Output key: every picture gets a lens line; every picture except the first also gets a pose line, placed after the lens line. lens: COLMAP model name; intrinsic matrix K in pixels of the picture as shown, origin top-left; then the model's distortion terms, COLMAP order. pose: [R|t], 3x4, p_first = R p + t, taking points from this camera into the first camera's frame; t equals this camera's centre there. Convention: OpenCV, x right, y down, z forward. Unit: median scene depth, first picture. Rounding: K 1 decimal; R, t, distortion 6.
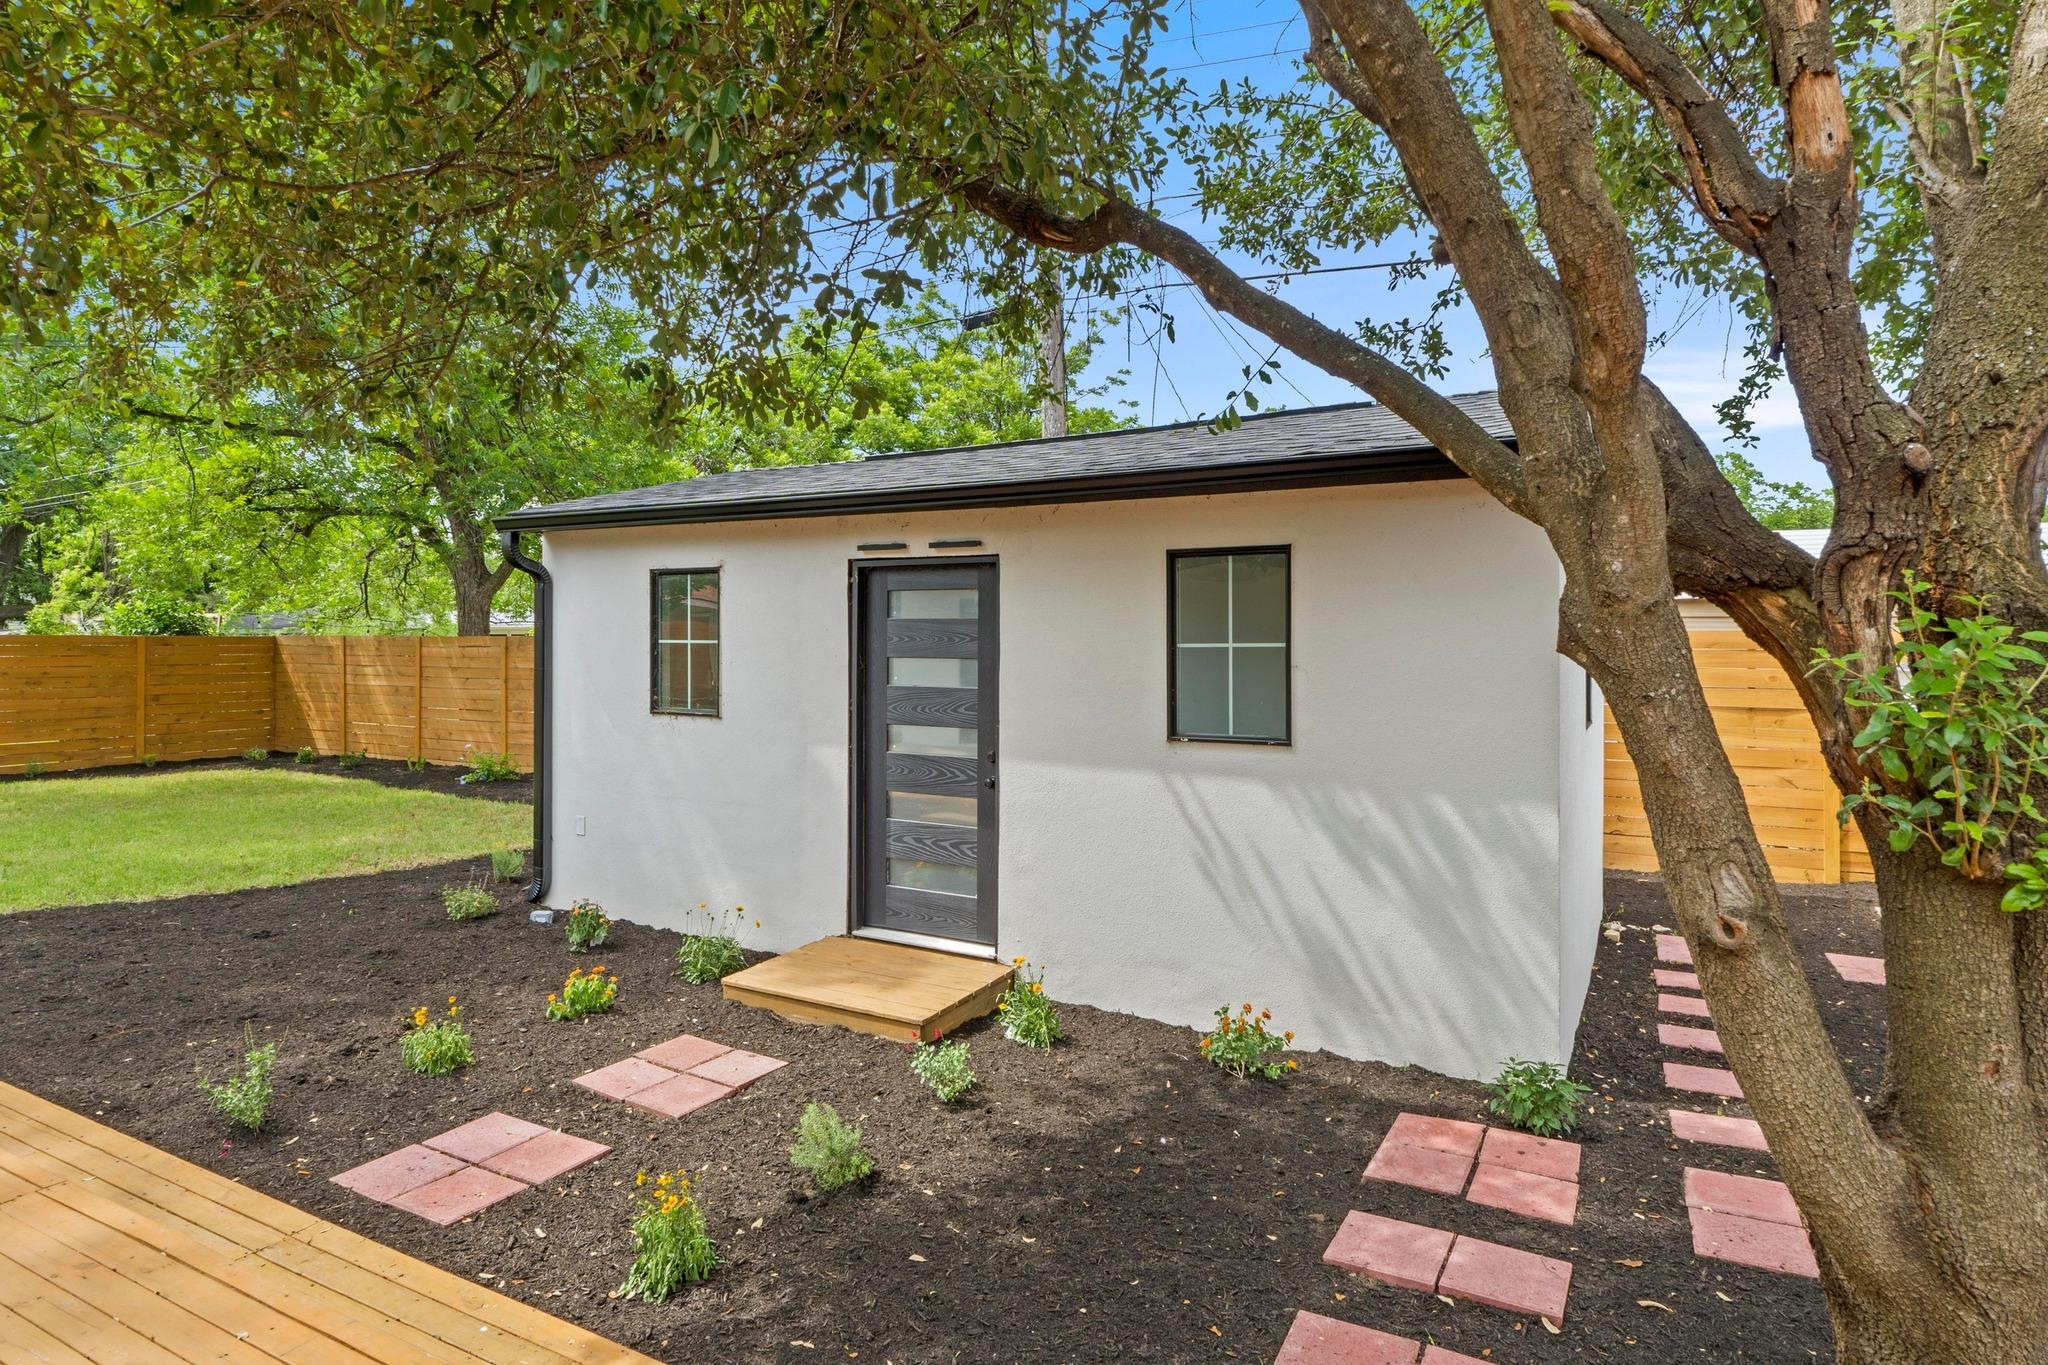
lens RADIAL K [[1122.5, 0, 1012.6], [0, 1122.5, 628.5], [0, 0, 1]] dist [-0.001426, -0.000103]
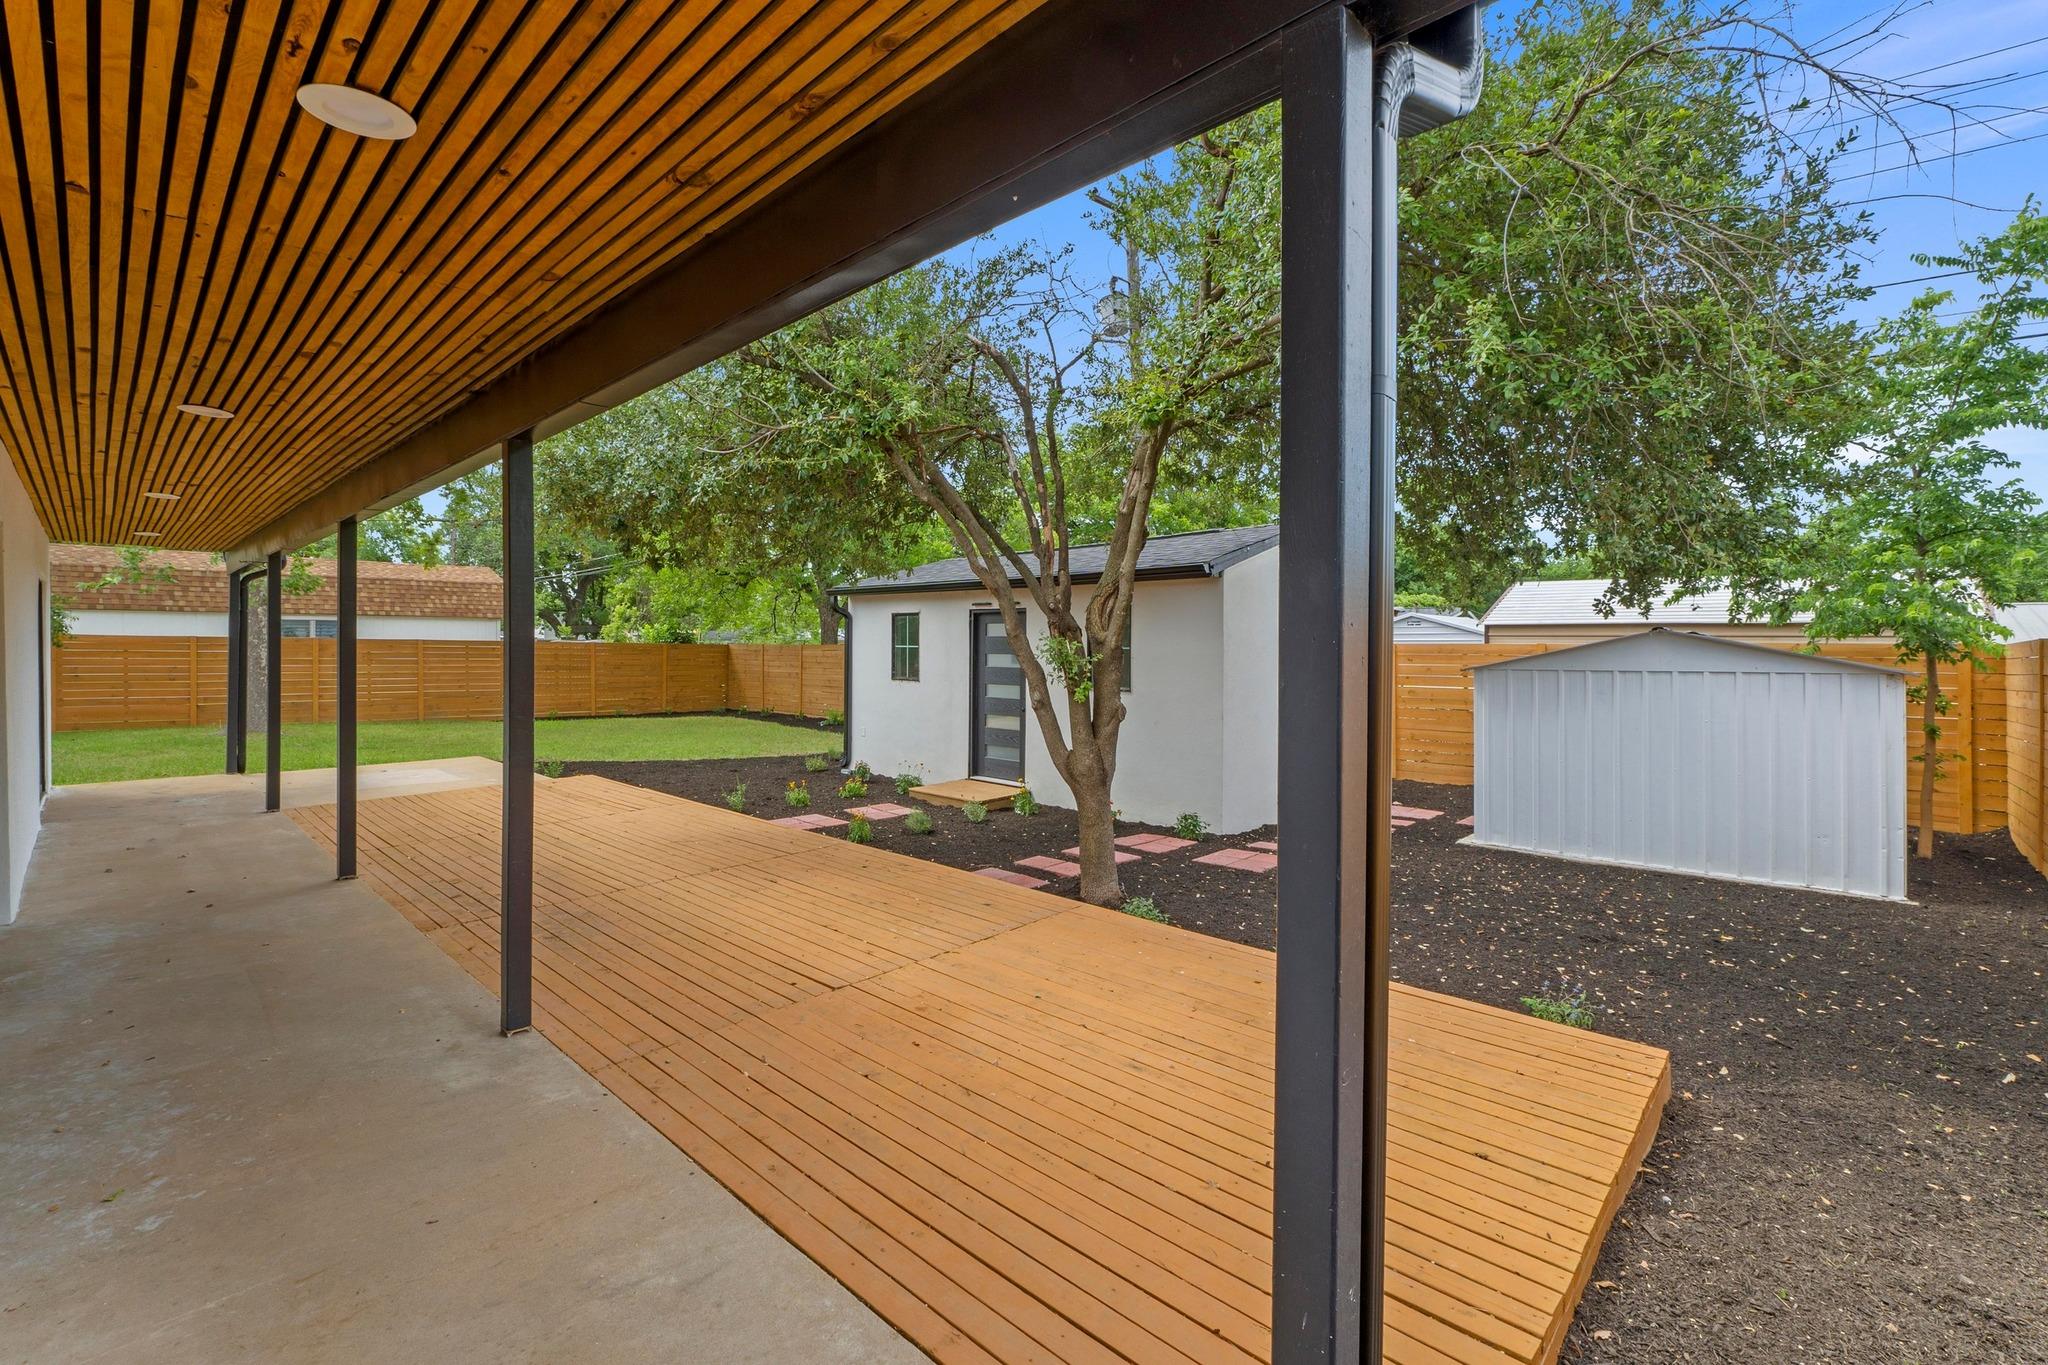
lens RADIAL K [[884.1, 0, 1016.3], [0, 884.1, 640.6], [0, 0, 1]] dist [-0.005558, -0.000596]
pose [[0.967680, 0.004441, -0.252144, 0.391743], [-0.004910, 0.999987, -0.001230, 0.001462], [0.252135, 0.002428, 0.967689, -0.682966]]
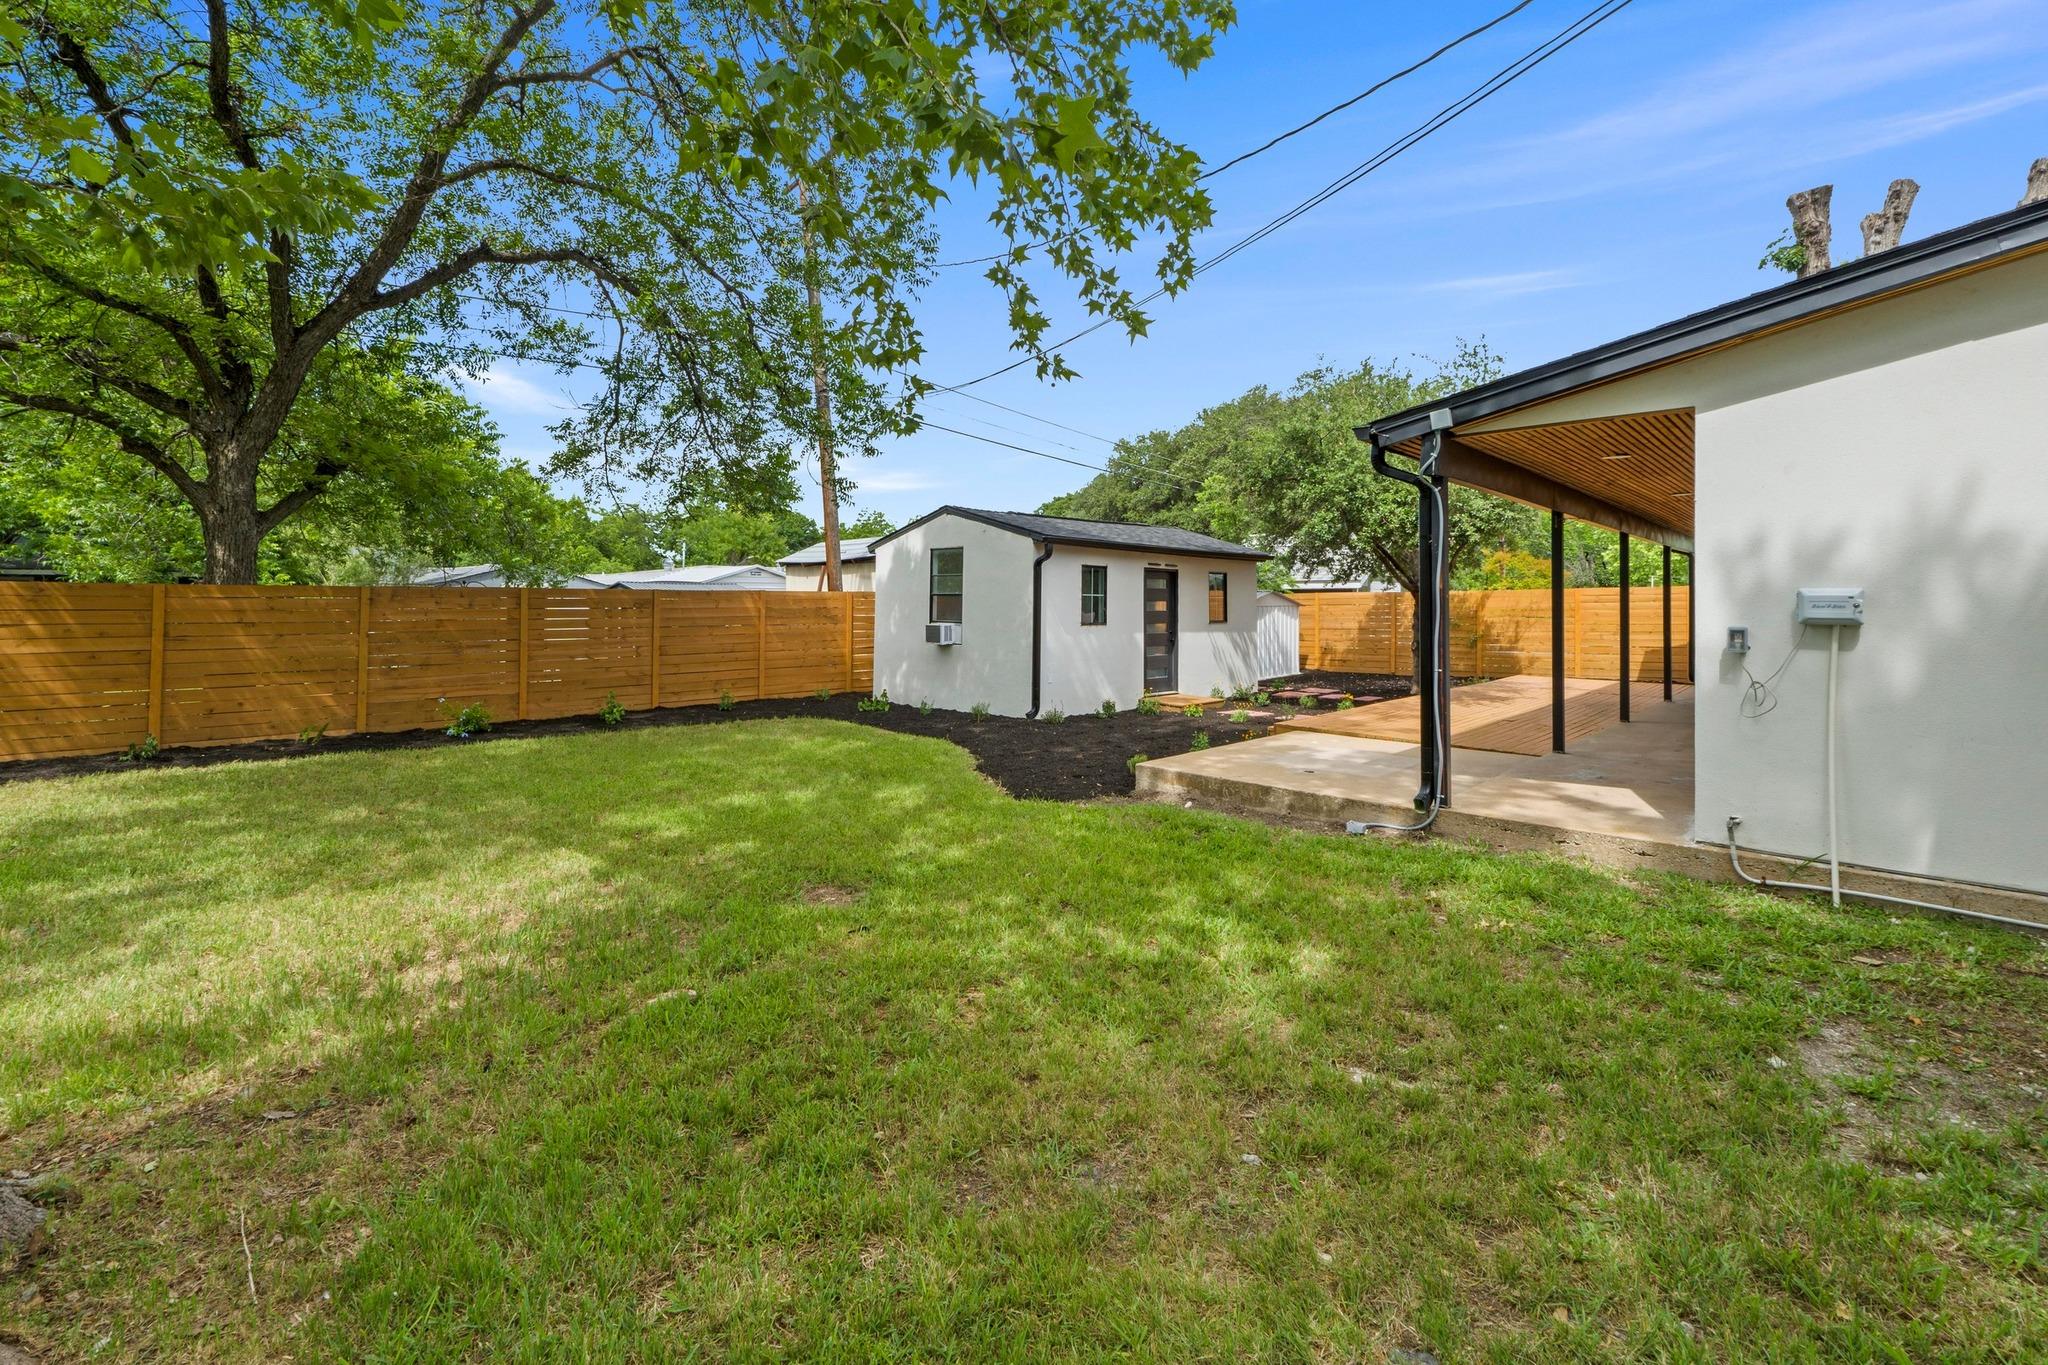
lens RADIAL K [[915.7, 0, 1026.5], [0, 915.7, 574.4], [0, 0, 1]] dist [-0.002513, -0.000208]
pose [[0.246140, 0.030028, 0.968769, -2.538460], [-0.013333, 0.999530, -0.027594, 0.025564], [-0.969143, -0.006124, 0.246425, 0.724241]]
